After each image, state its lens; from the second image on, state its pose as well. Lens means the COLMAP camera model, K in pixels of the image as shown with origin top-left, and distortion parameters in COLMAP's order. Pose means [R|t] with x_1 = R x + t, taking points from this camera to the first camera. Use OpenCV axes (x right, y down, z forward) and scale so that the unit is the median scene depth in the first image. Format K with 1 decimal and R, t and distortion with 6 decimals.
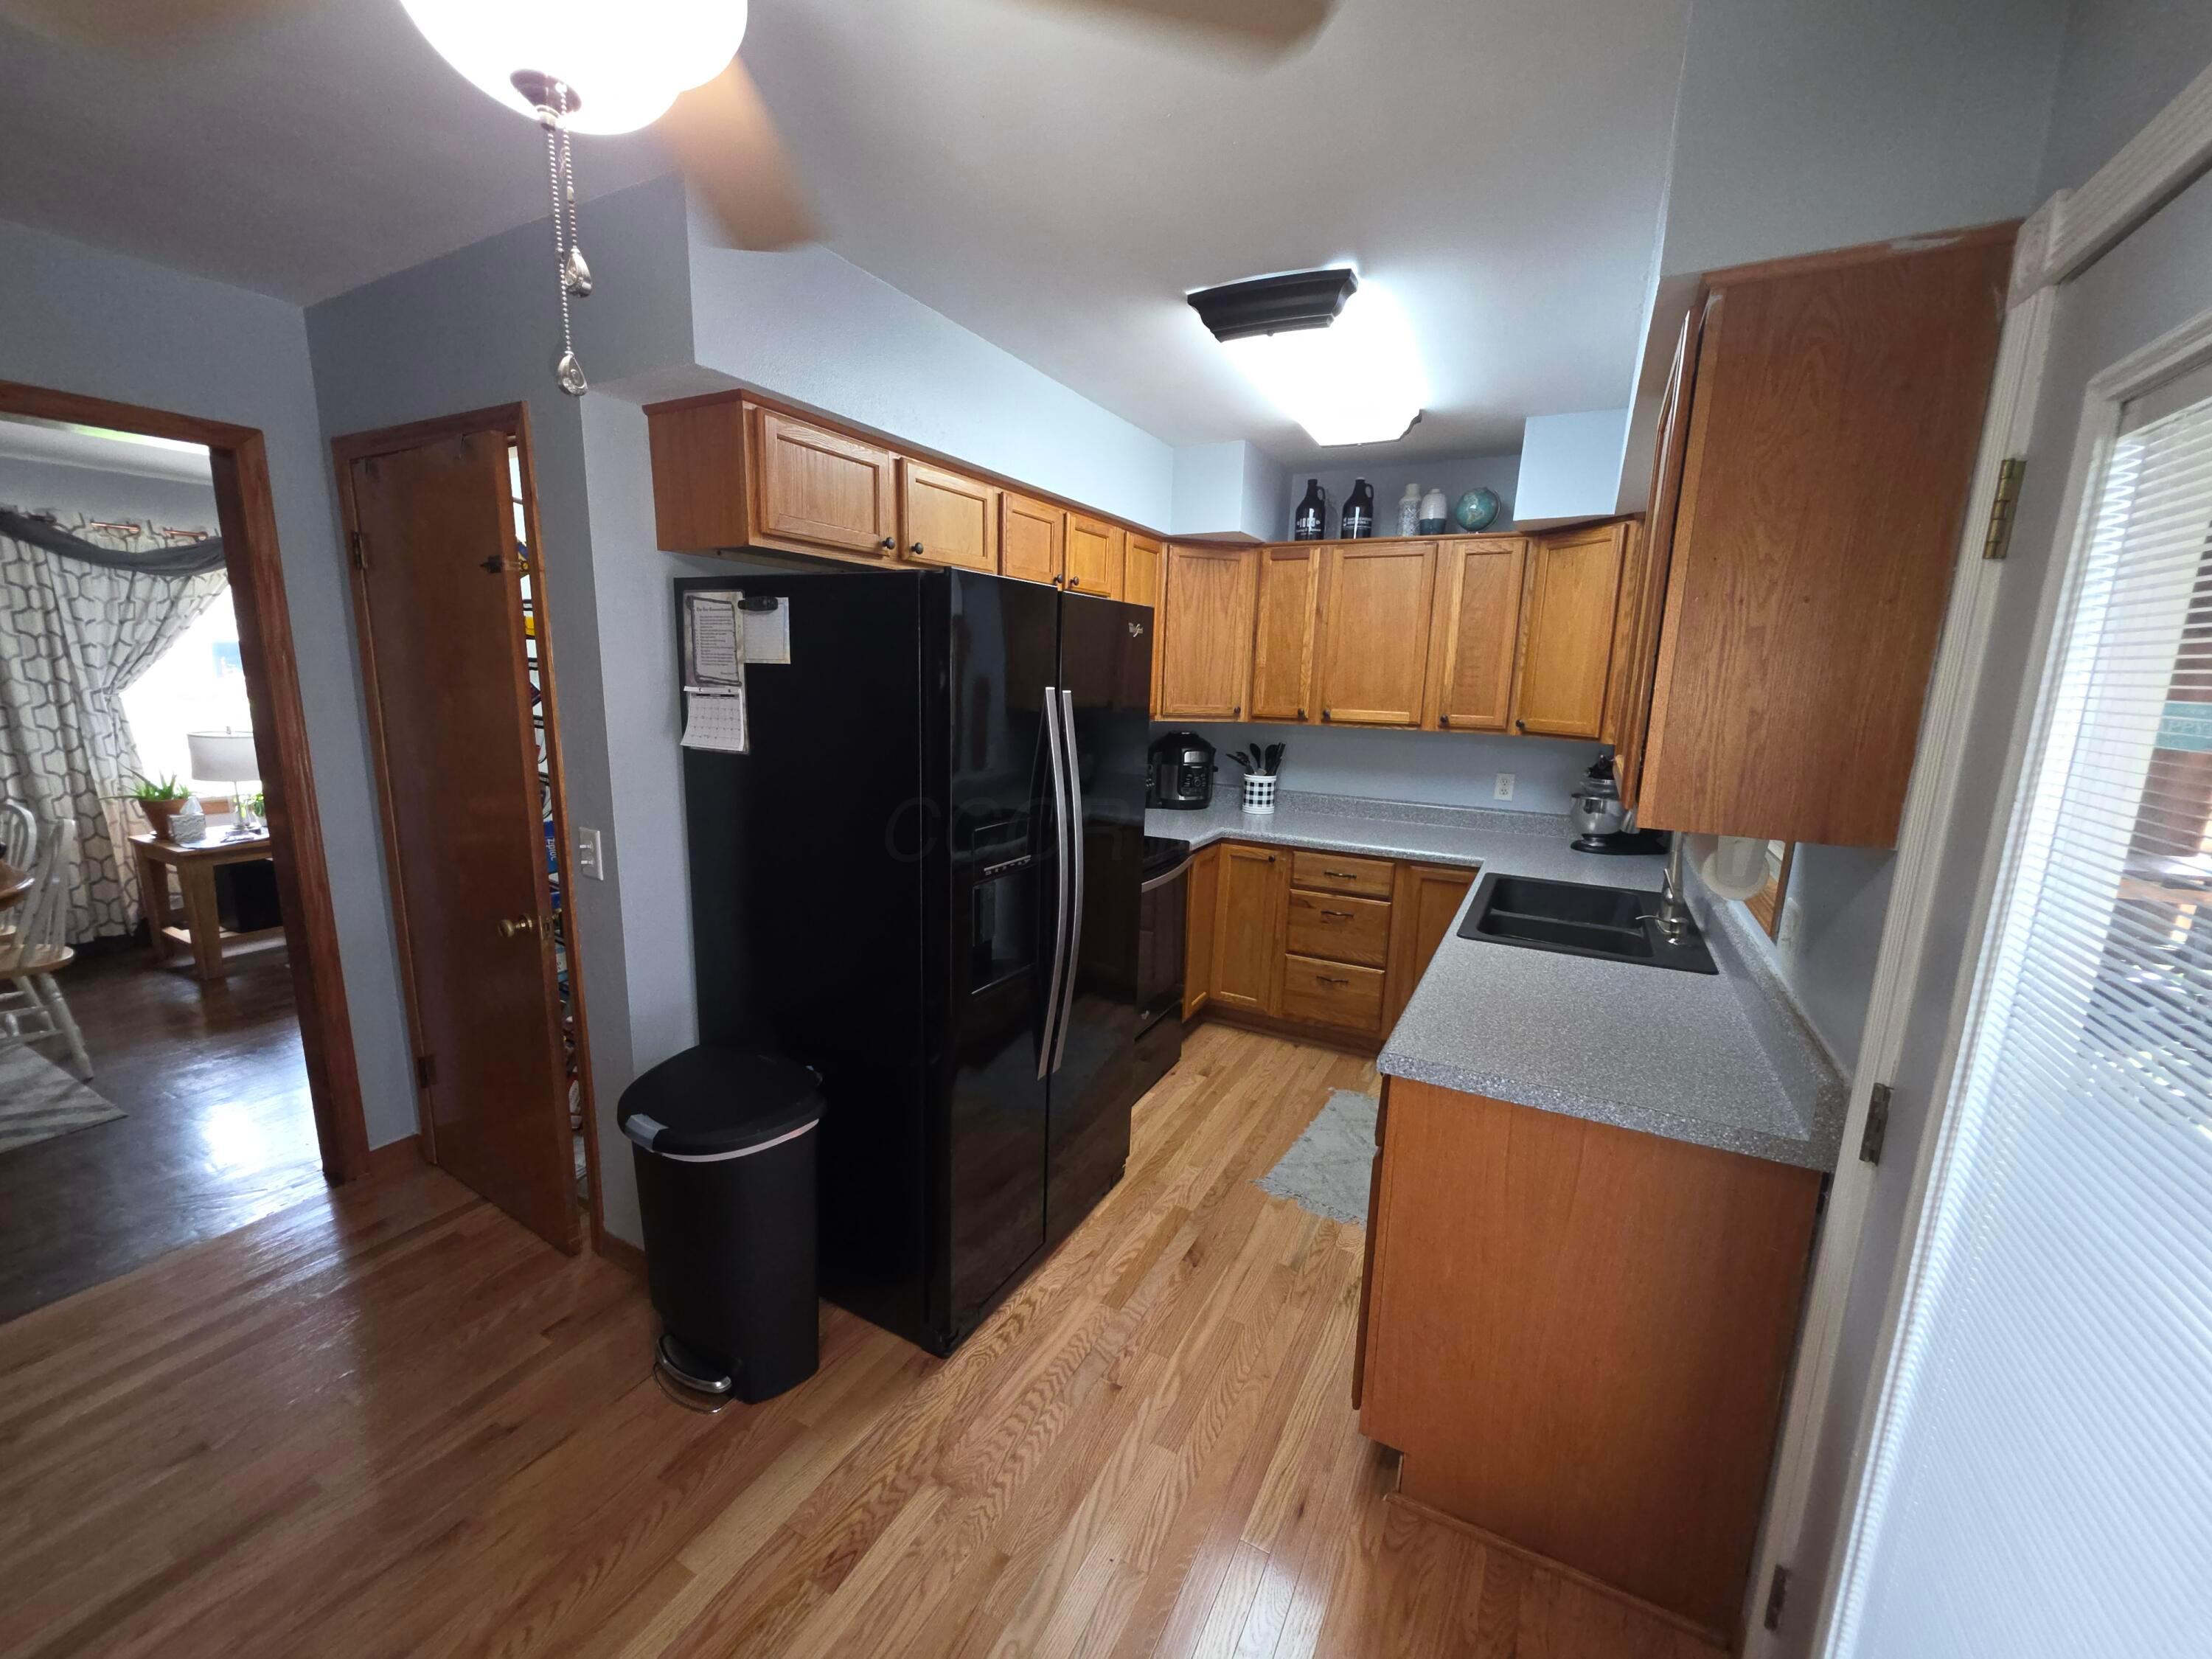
lens RADIAL K [[886.1, 0, 1087.6], [0, 886.1, 838.1], [0, 0, 1]] dist [0.003421, -0.000293]
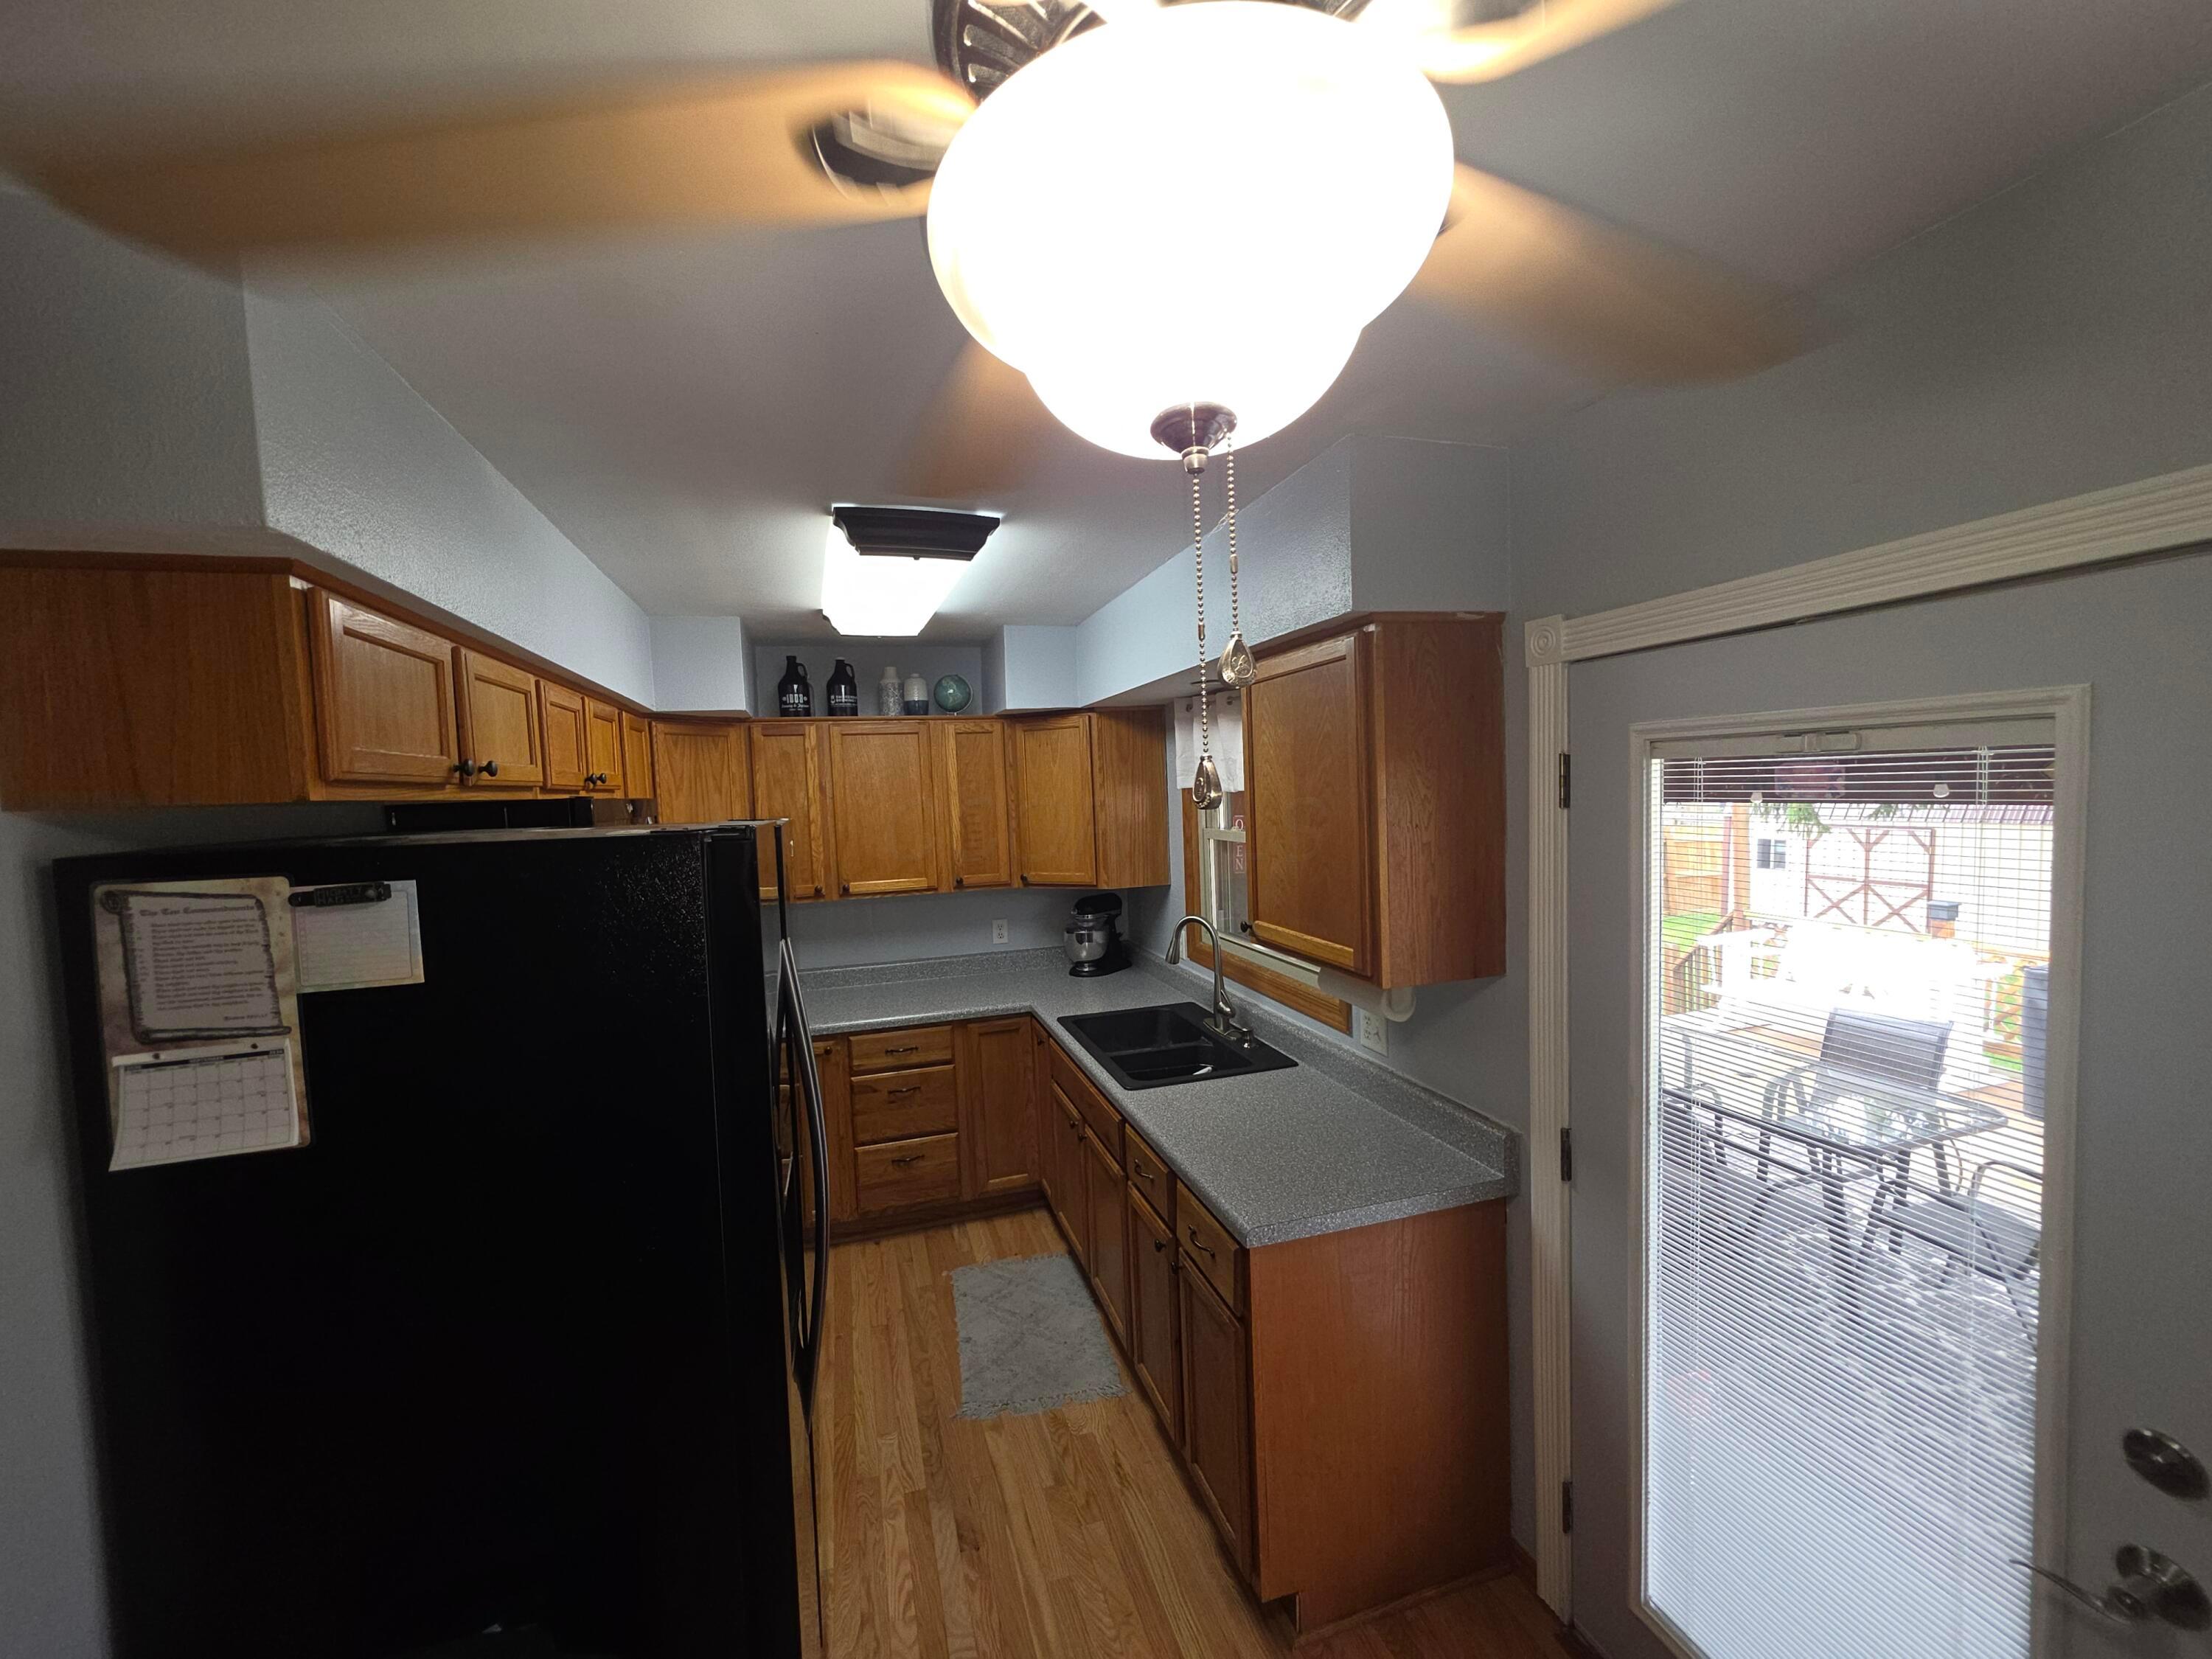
lens RADIAL K [[886.1, 0, 1091.3], [0, 886.1, 837.2], [0, 0, 1]] dist [0.003421, -0.000293]
pose [[0.706726, -0.094792, 0.701108, -0.261792], [0.189530, 0.980129, -0.058532, -0.103224], [-0.681628, 0.174247, 0.710648, 0.128920]]
